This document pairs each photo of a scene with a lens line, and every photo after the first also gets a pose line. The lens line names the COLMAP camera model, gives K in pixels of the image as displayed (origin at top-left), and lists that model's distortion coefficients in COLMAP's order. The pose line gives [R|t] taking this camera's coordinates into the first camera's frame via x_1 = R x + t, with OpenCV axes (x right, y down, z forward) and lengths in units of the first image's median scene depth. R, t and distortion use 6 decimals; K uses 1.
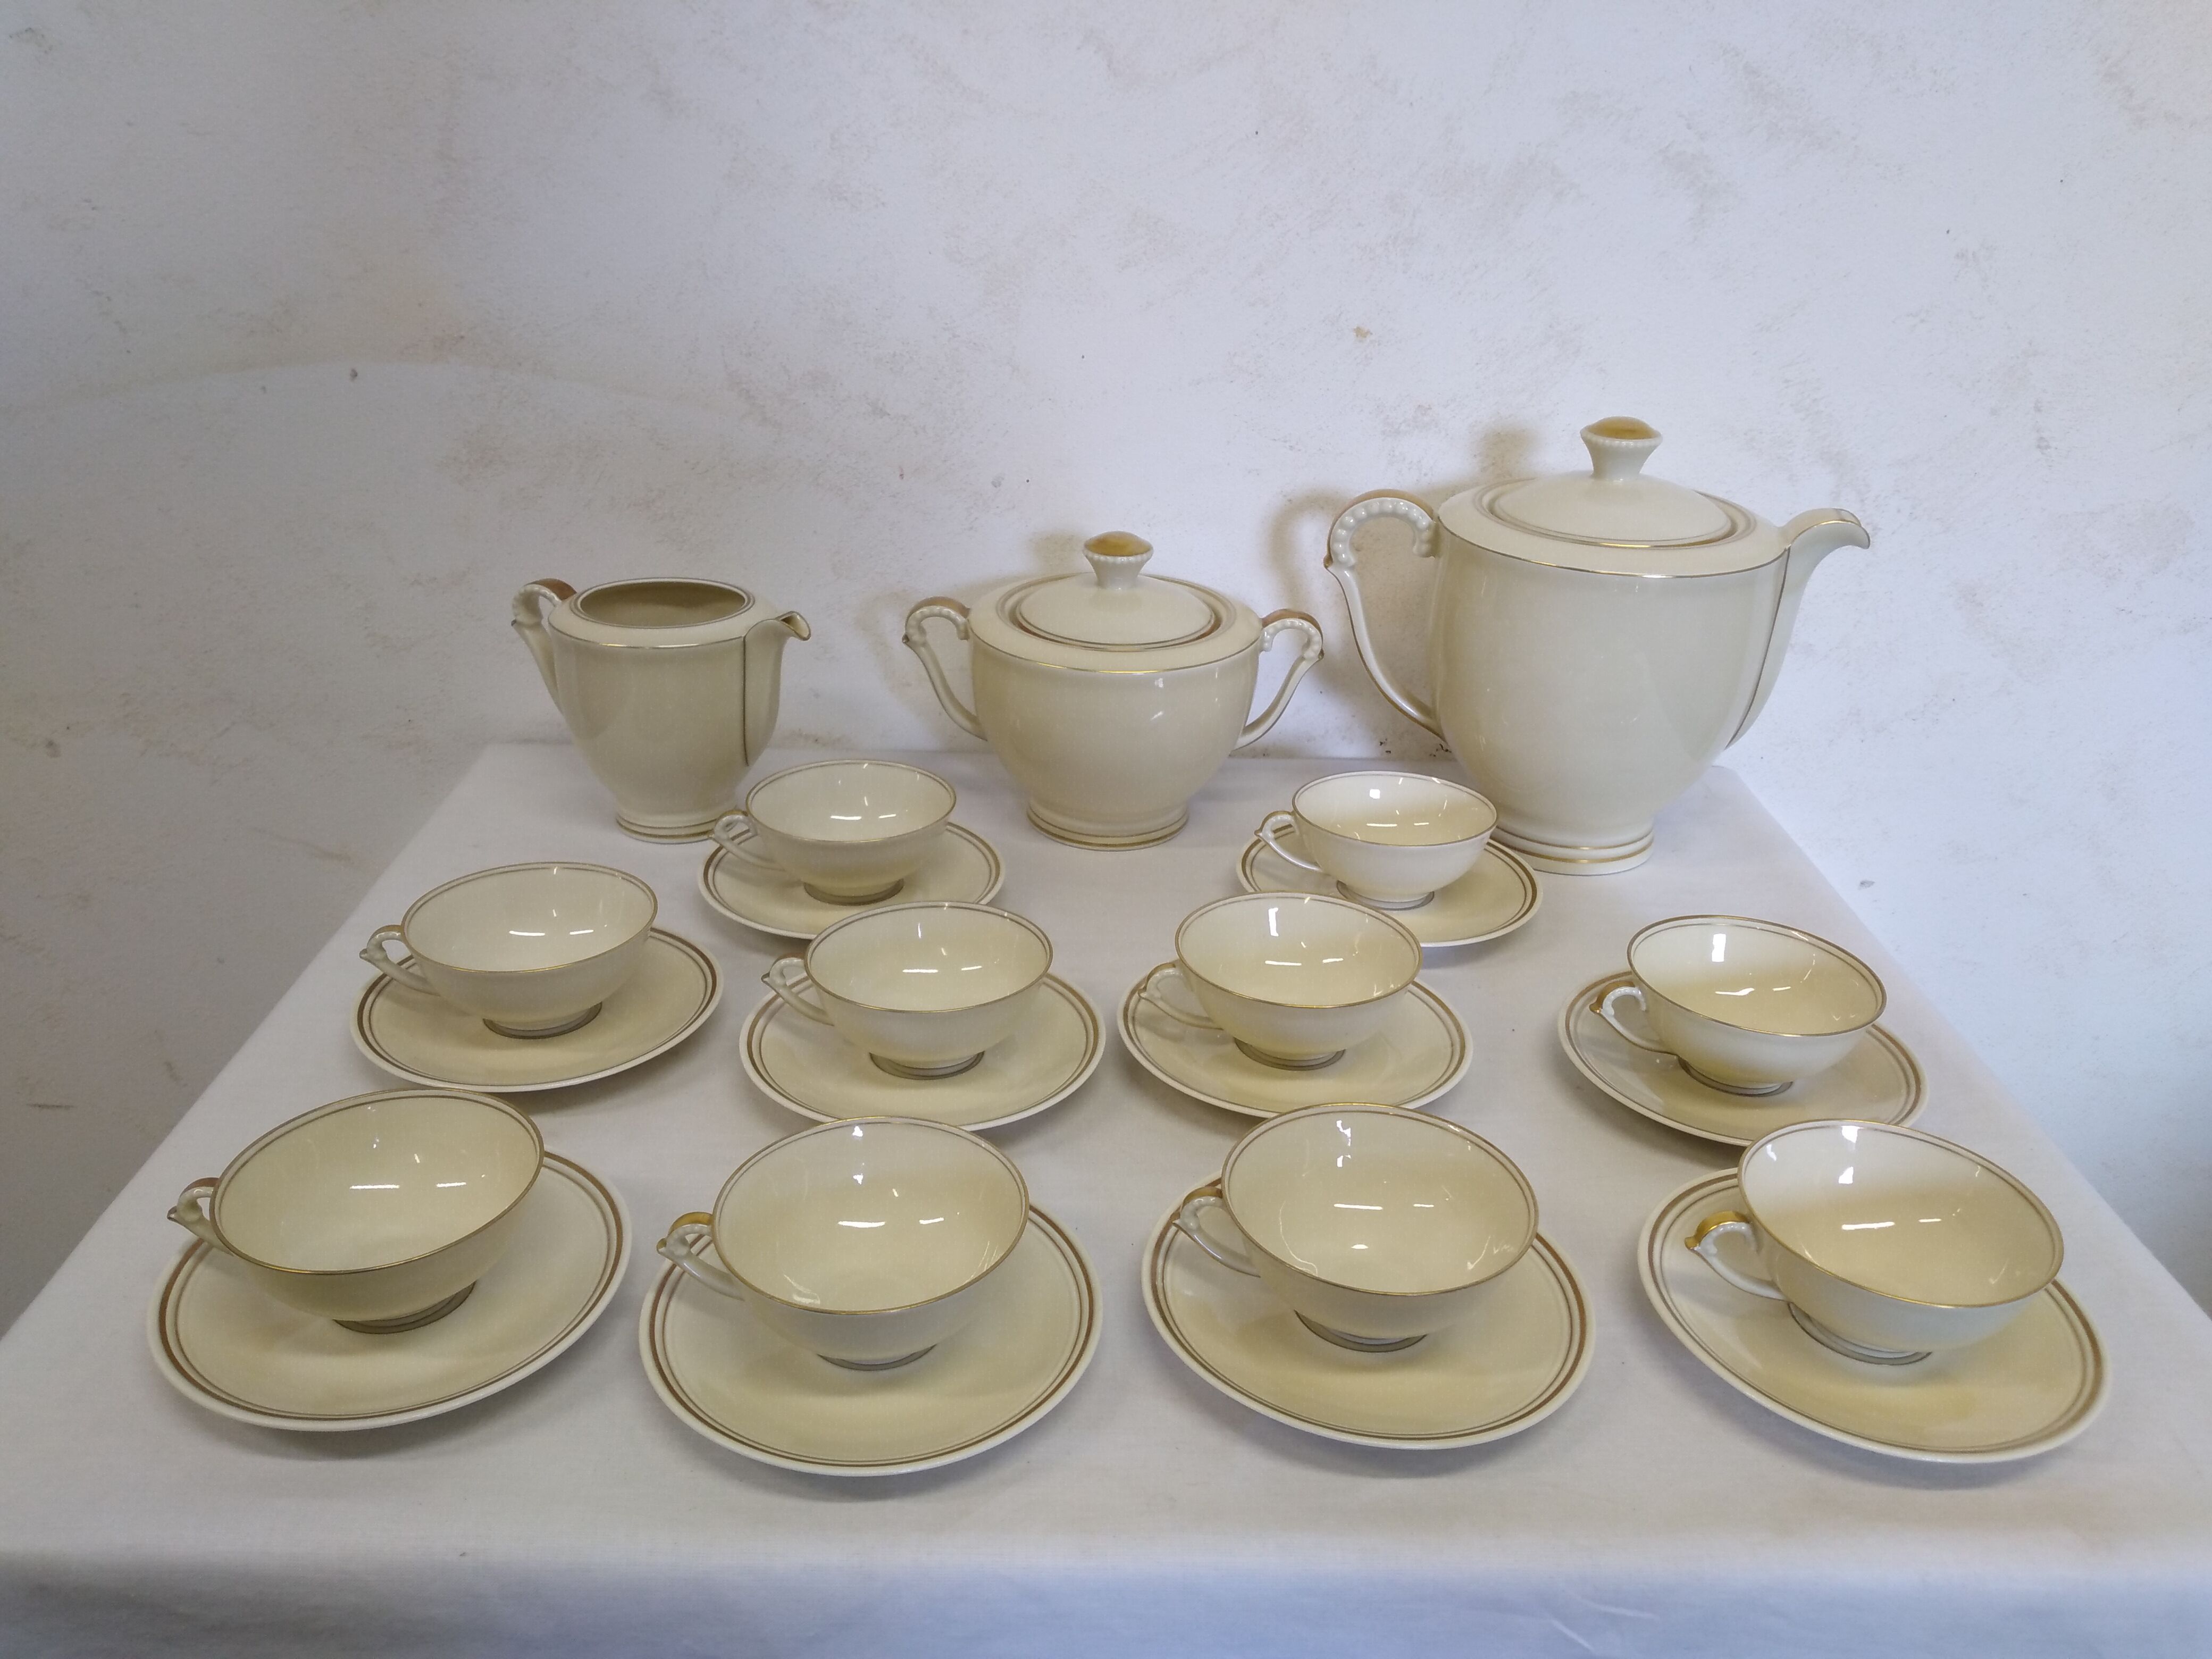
lens RADIAL K [[1787.4, 0, 1092.7], [0, 1787.4, 839.9], [0, 0, 1]] dist [-0.026895, -0.012321]
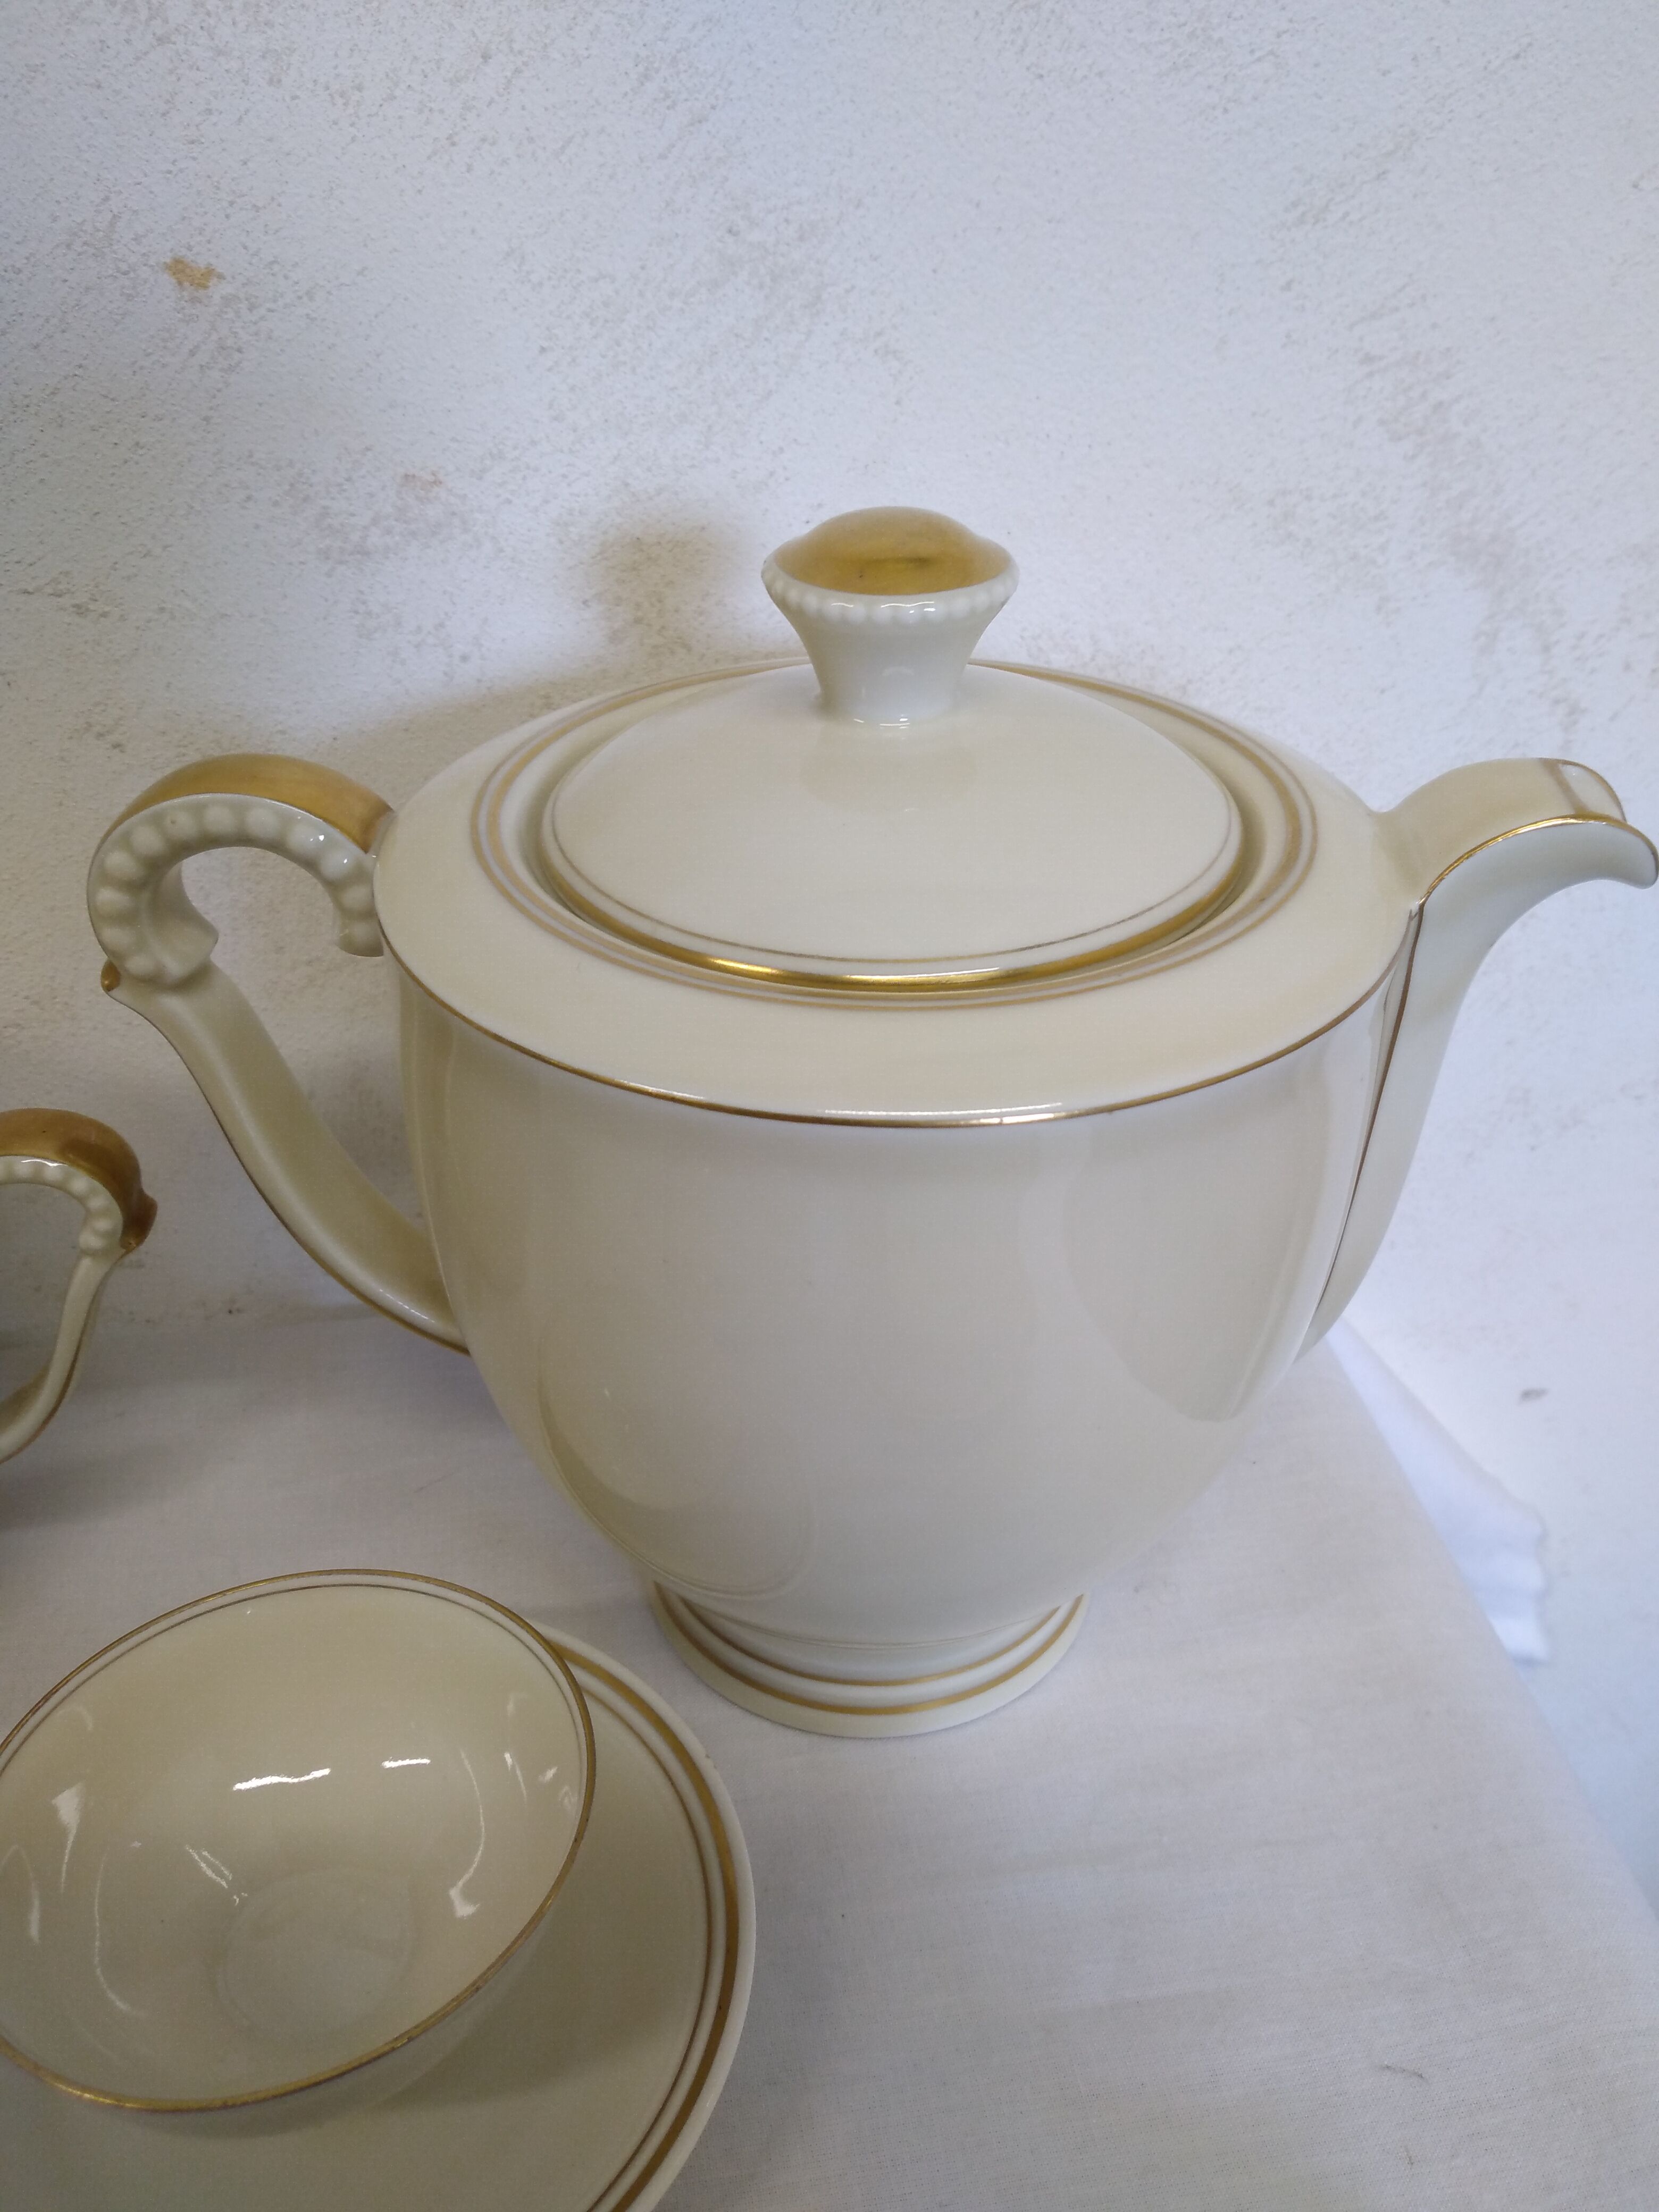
lens RADIAL K [[1787.4, 0, 839.3], [0, 1787.4, 1108.7], [0, 0, 1]] dist [-0.026895, -0.012321]
pose [[0.990704, -0.087271, 0.104353, 0.235777], [0.071445, 0.986583, 0.146795, -0.172821], [-0.115764, -0.137975, 0.983647, 0.650256]]
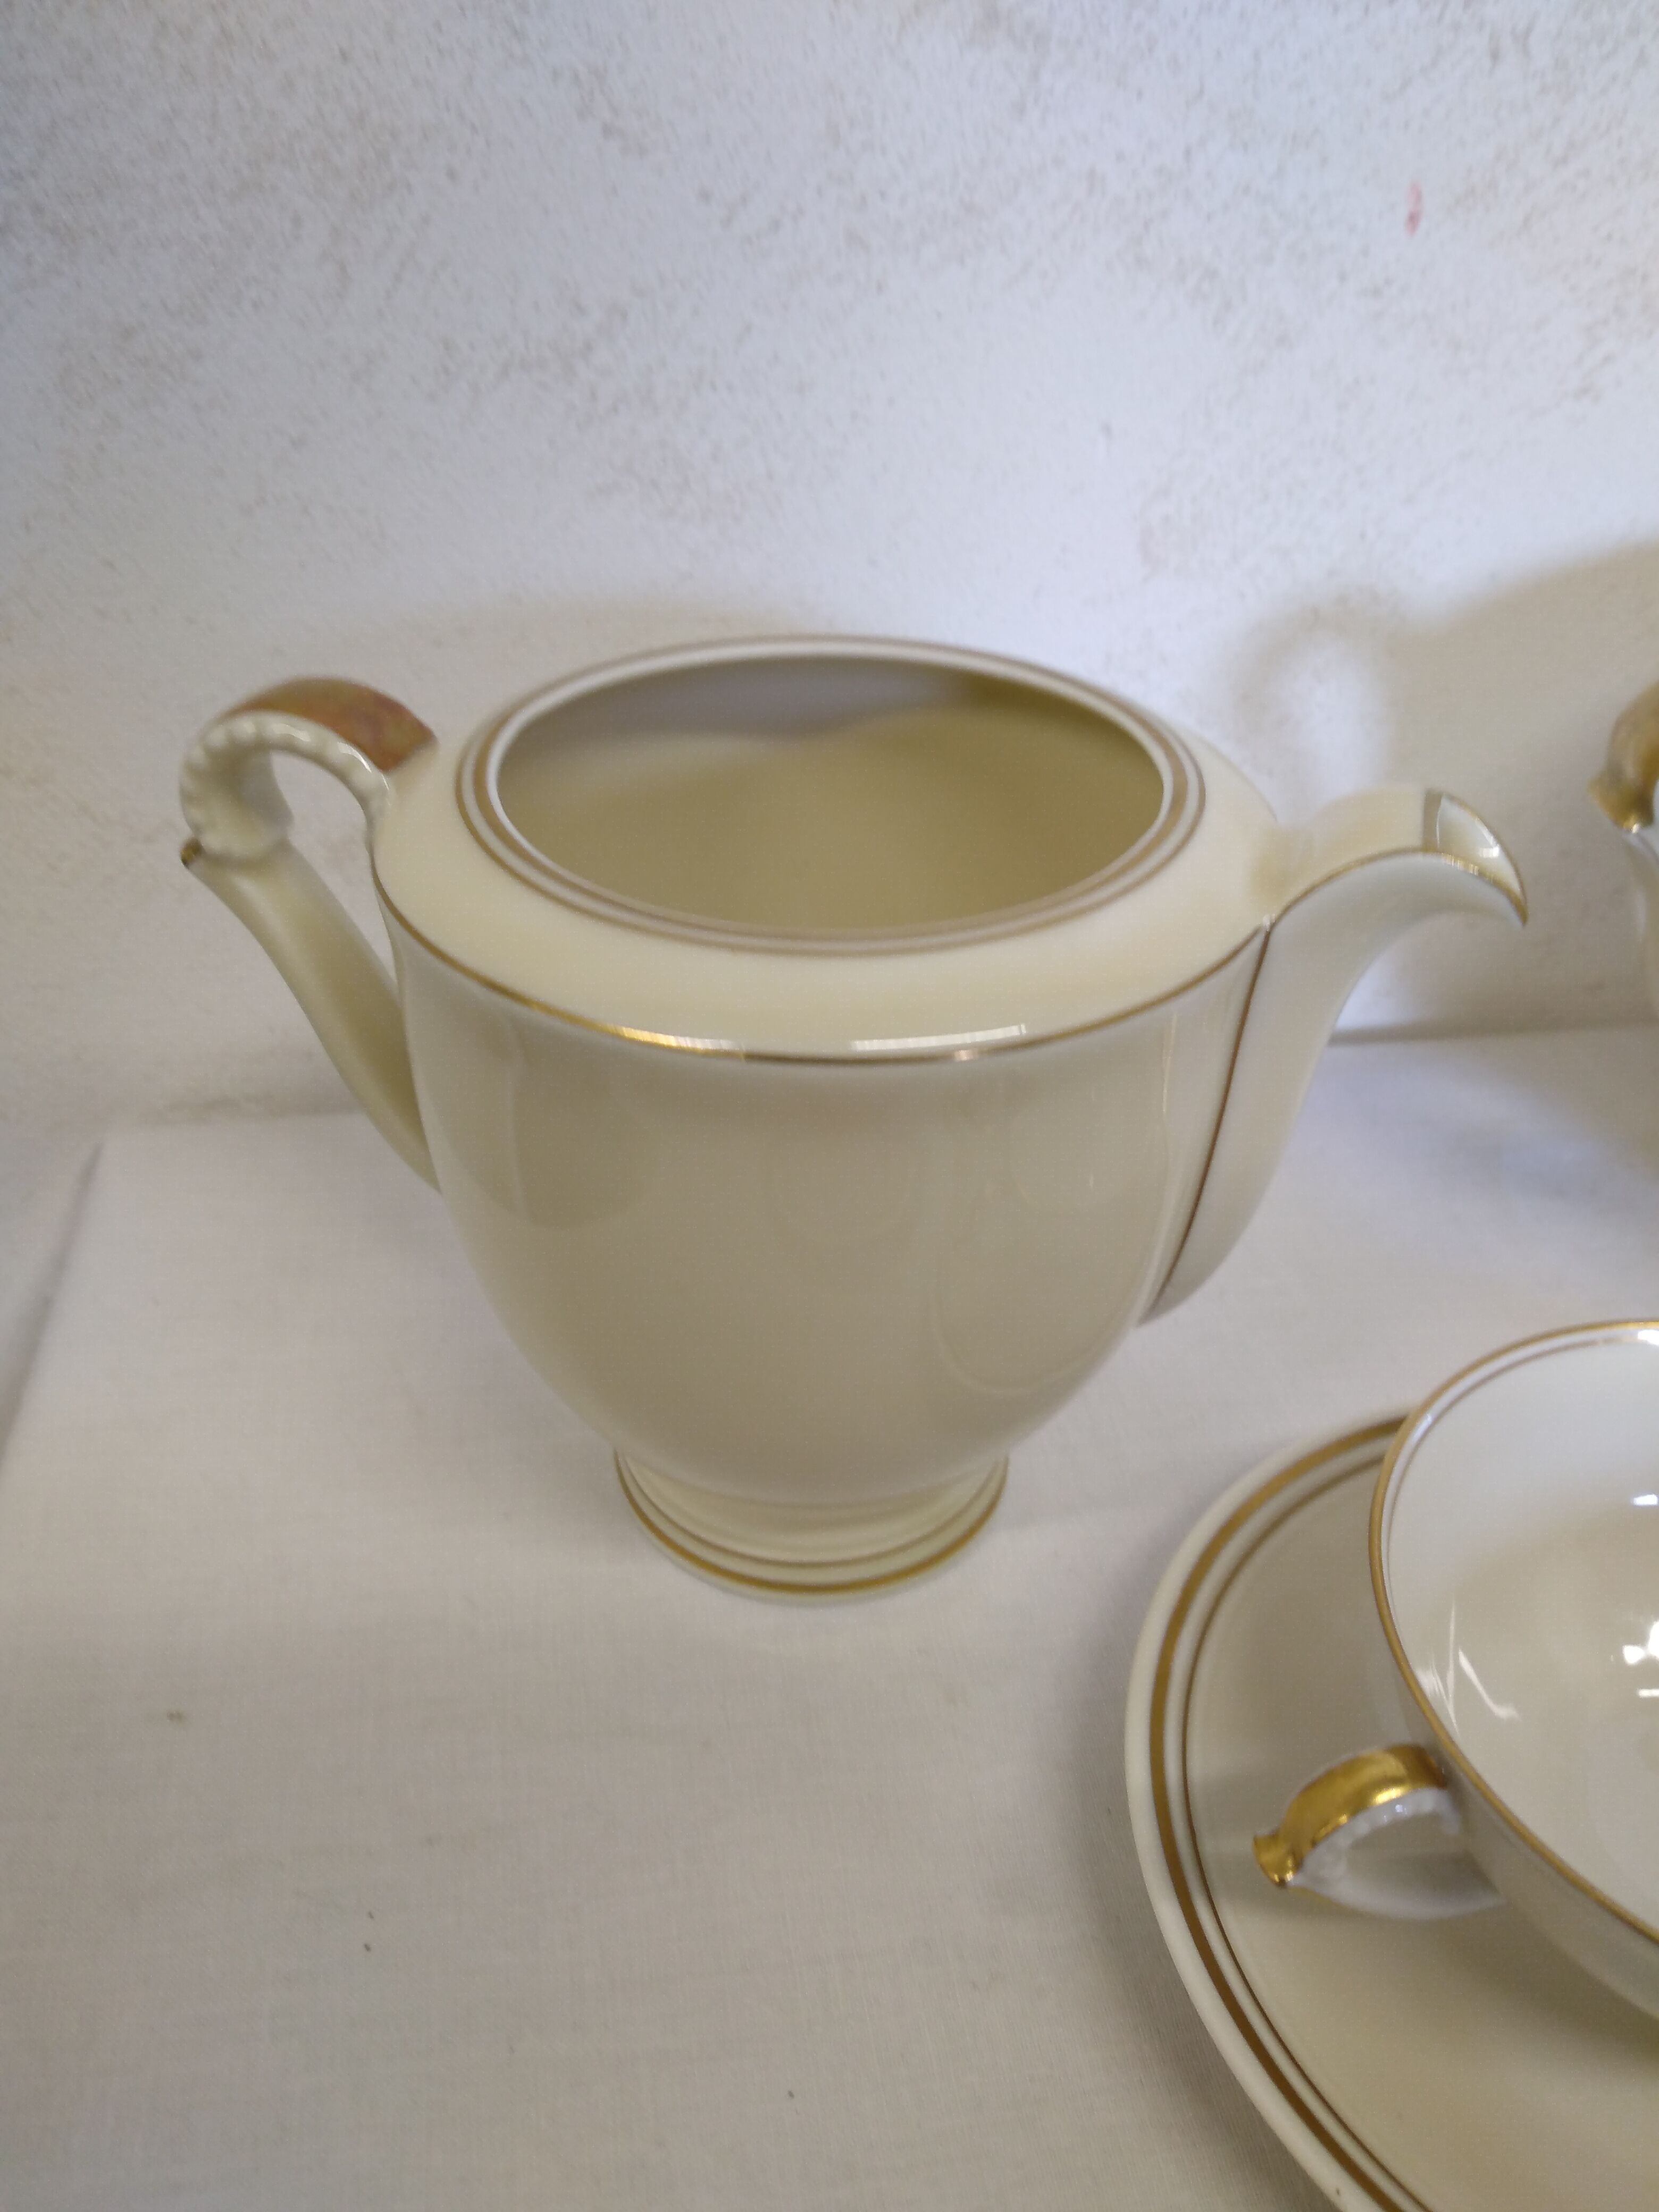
lens RADIAL K [[1787.4, 0, 812.4], [0, 1787.4, 1125.7], [0, 0, 1]] dist [-0.026895, -0.012321]
pose [[0.996705, -0.067064, 0.045628, -0.250421], [0.053878, 0.967862, 0.245642, -0.145968], [-0.060635, -0.242374, 0.968286, 0.737584]]
